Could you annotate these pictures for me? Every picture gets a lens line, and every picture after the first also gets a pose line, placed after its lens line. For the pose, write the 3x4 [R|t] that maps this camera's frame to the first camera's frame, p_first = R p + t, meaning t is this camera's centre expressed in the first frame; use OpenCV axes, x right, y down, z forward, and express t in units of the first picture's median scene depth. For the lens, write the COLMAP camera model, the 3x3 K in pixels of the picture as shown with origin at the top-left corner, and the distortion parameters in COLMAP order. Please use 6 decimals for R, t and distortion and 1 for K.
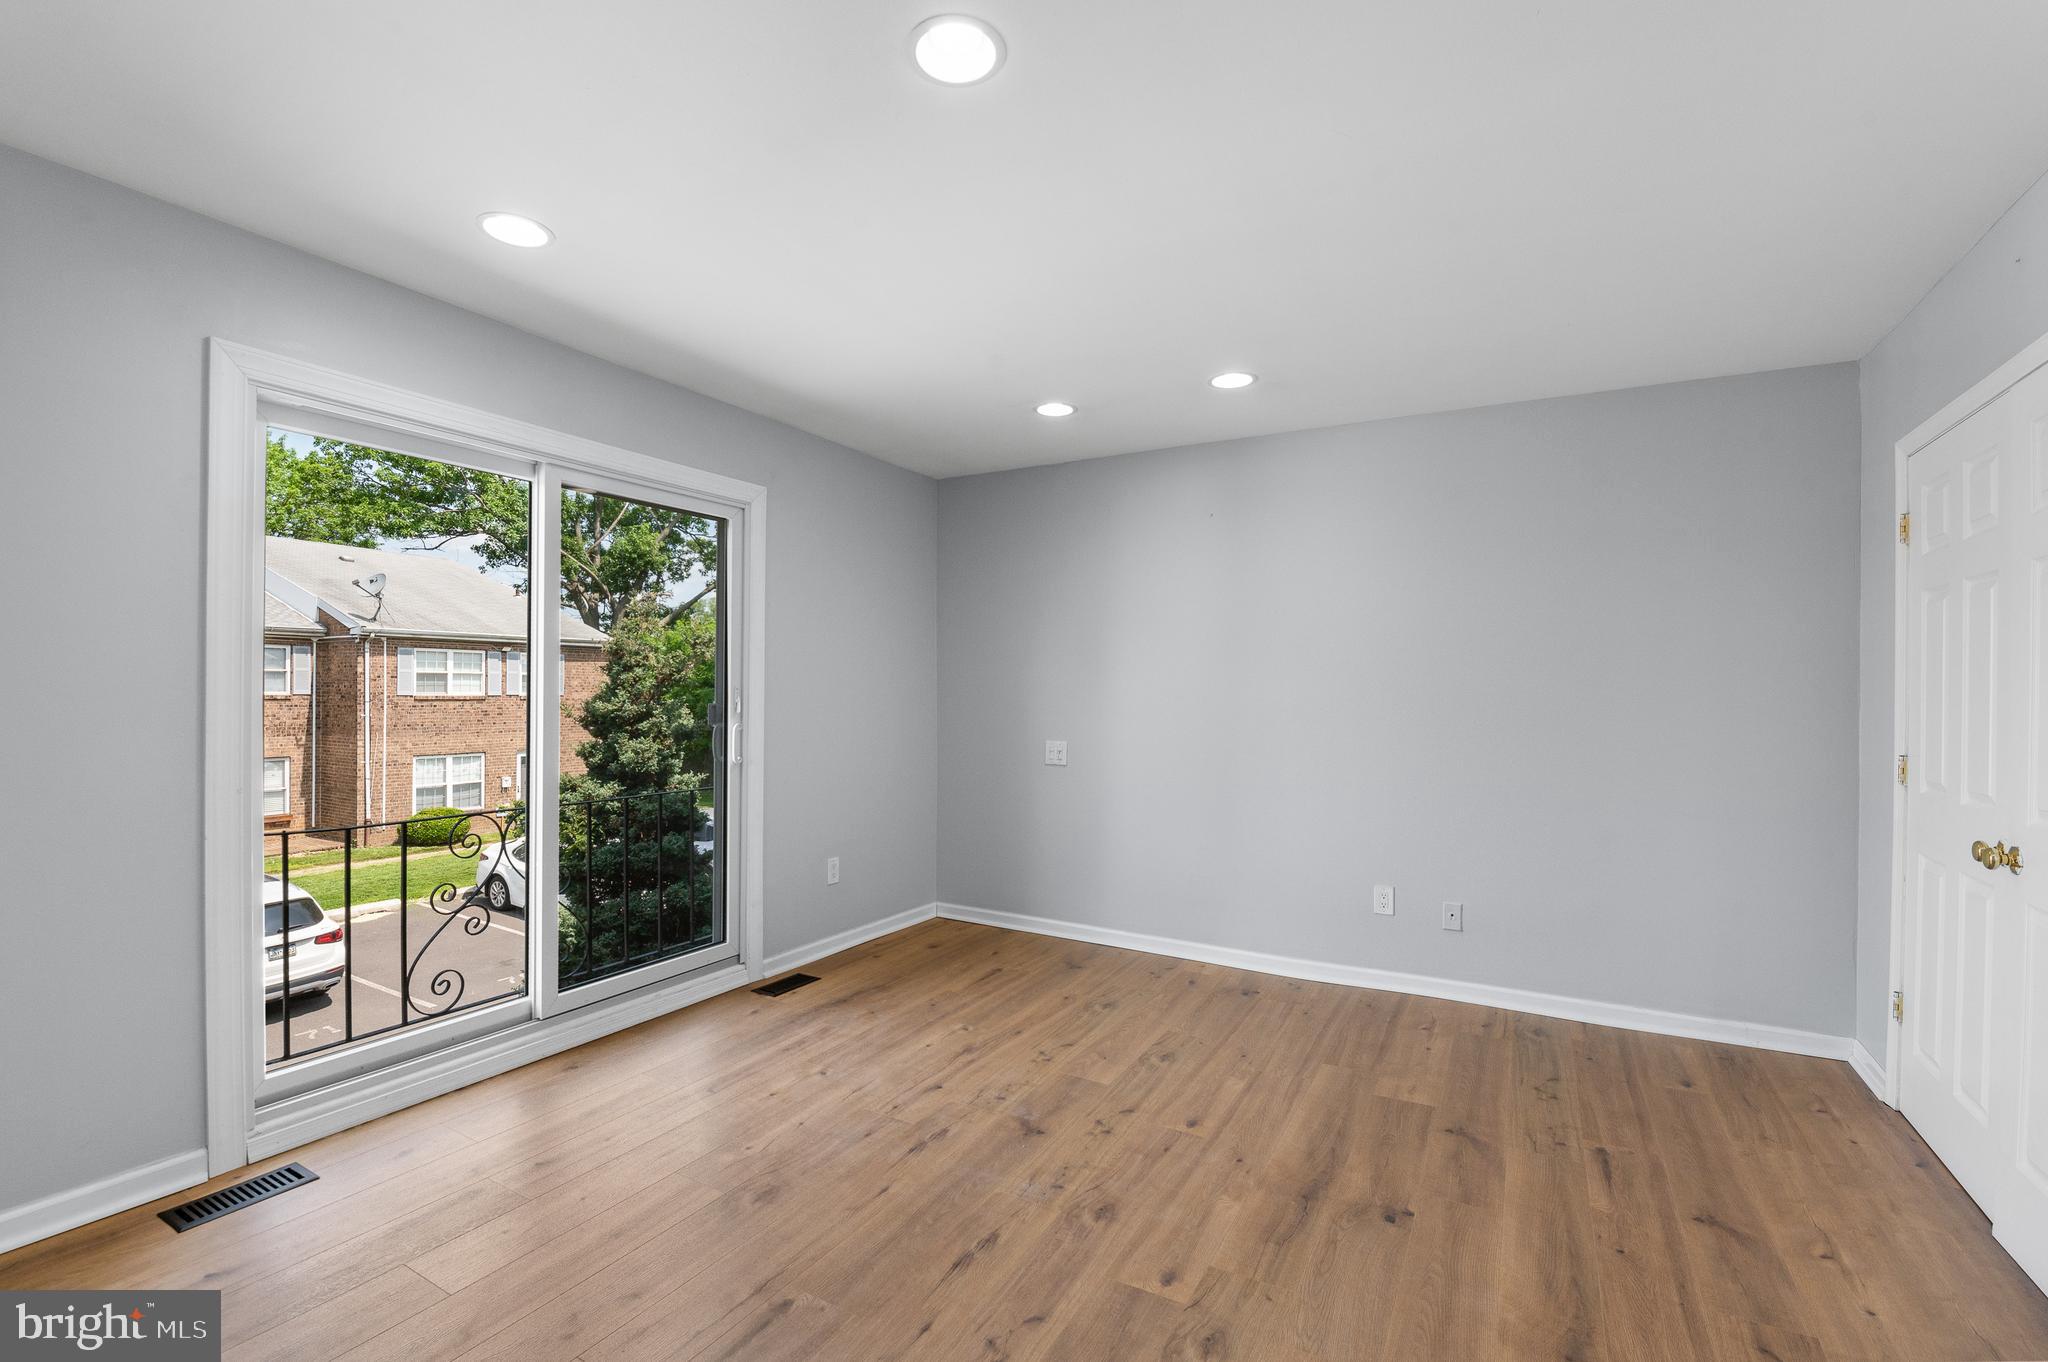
lens RADIAL K [[903.2, 0, 1016.8], [0, 903.2, 691.4], [0, 0, 1]] dist [-0.006097, -0.008355]
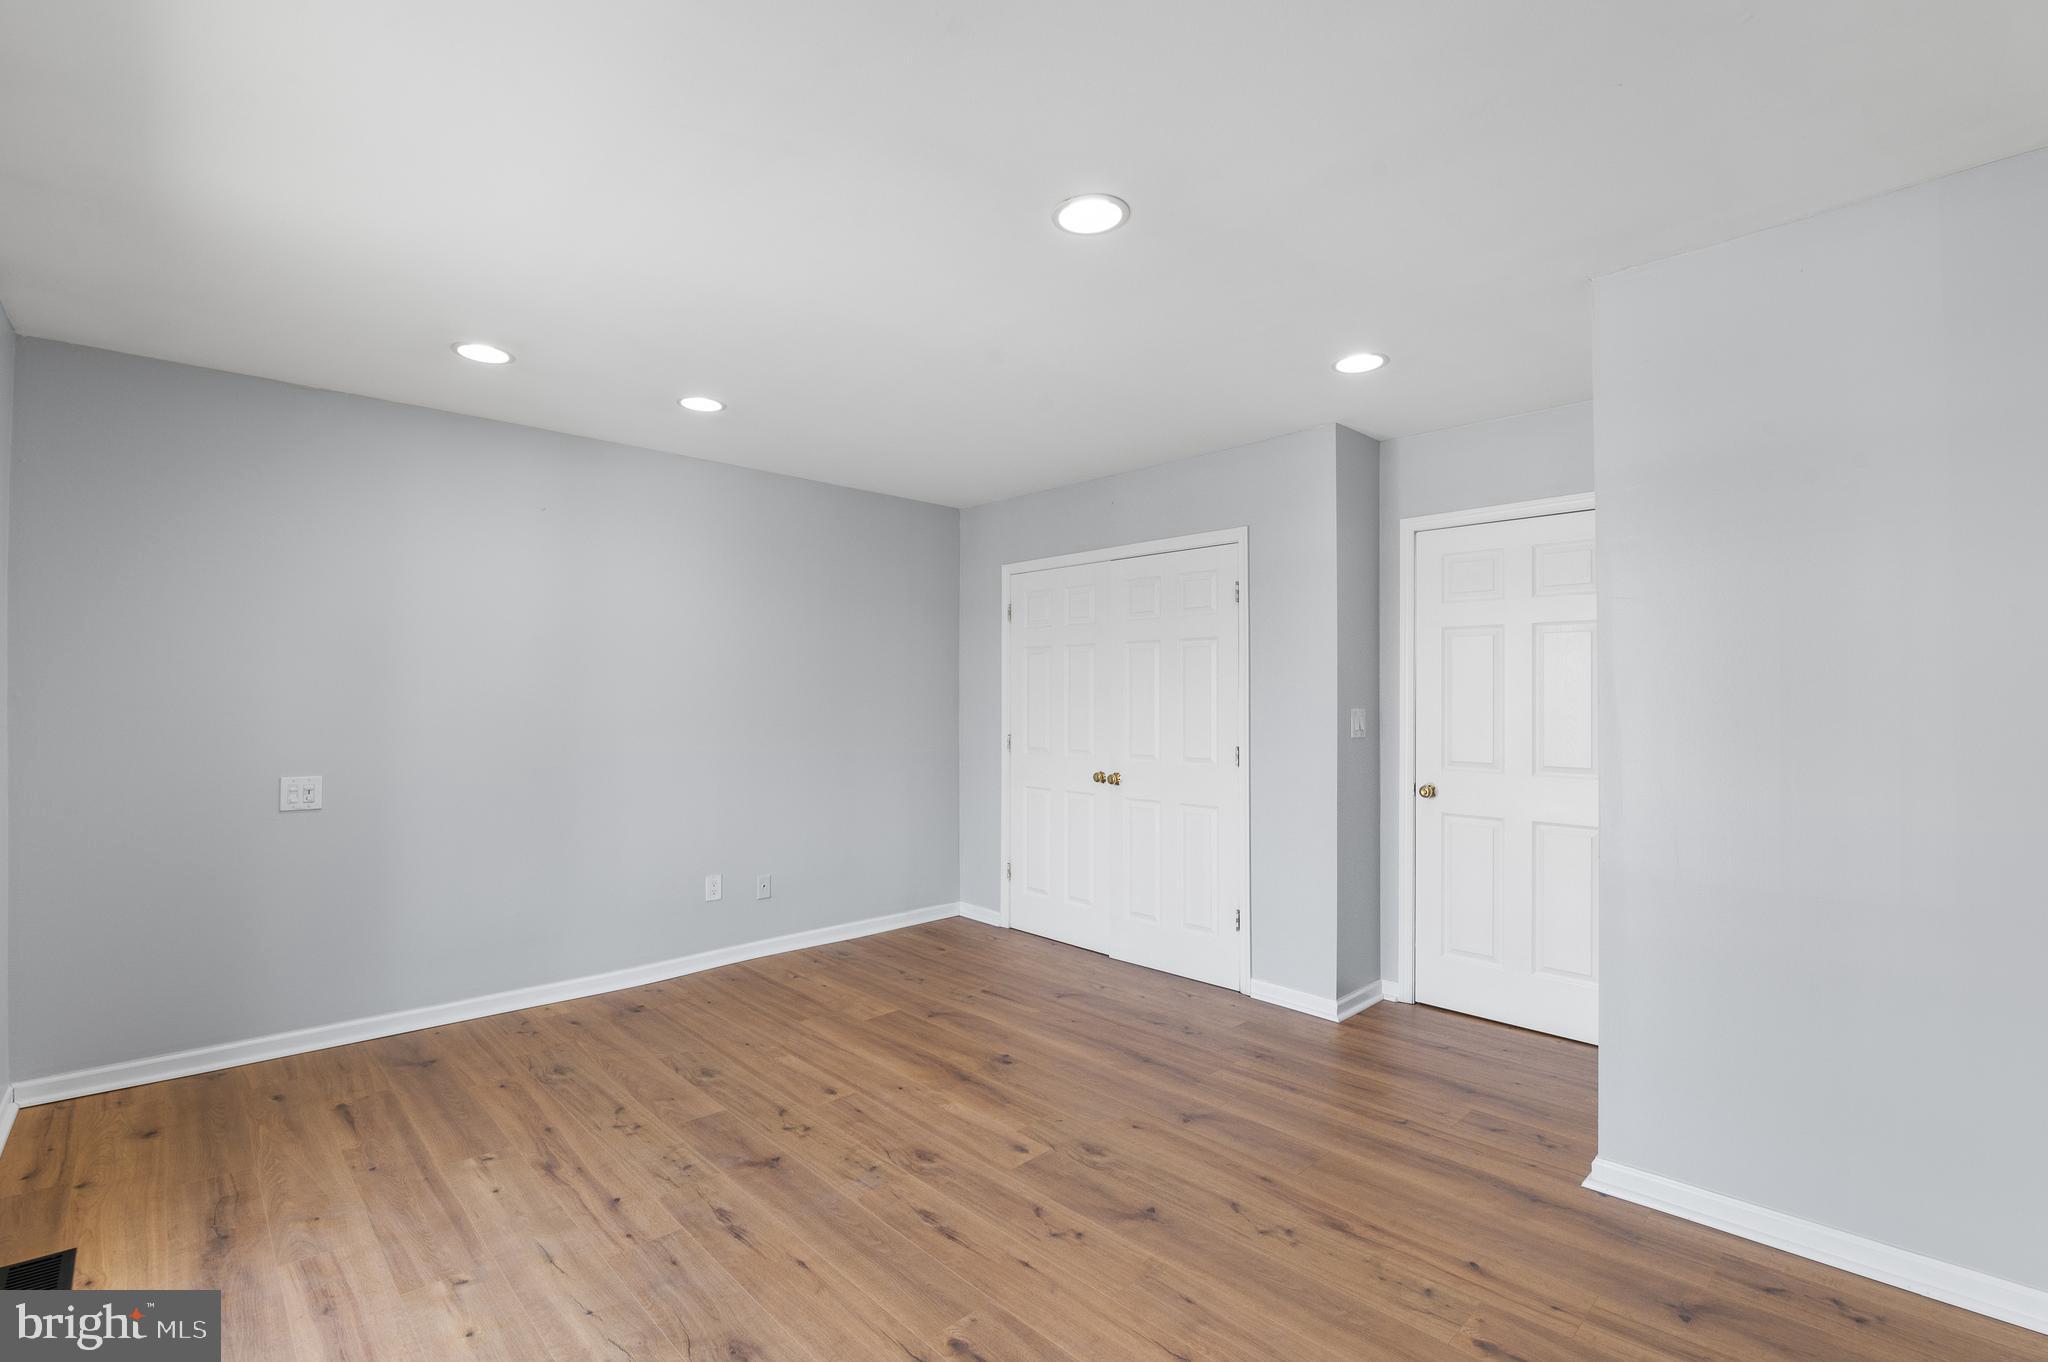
lens RADIAL K [[903.2, 0, 1016.9], [0, 903.2, 680.1], [0, 0, 1]] dist [-0.006097, -0.008355]
pose [[0.283304, 0.011635, 0.958959, -0.710413], [0.001429, 0.999920, -0.012554, -0.016638], [-0.959029, 0.004927, 0.283265, 0.393618]]
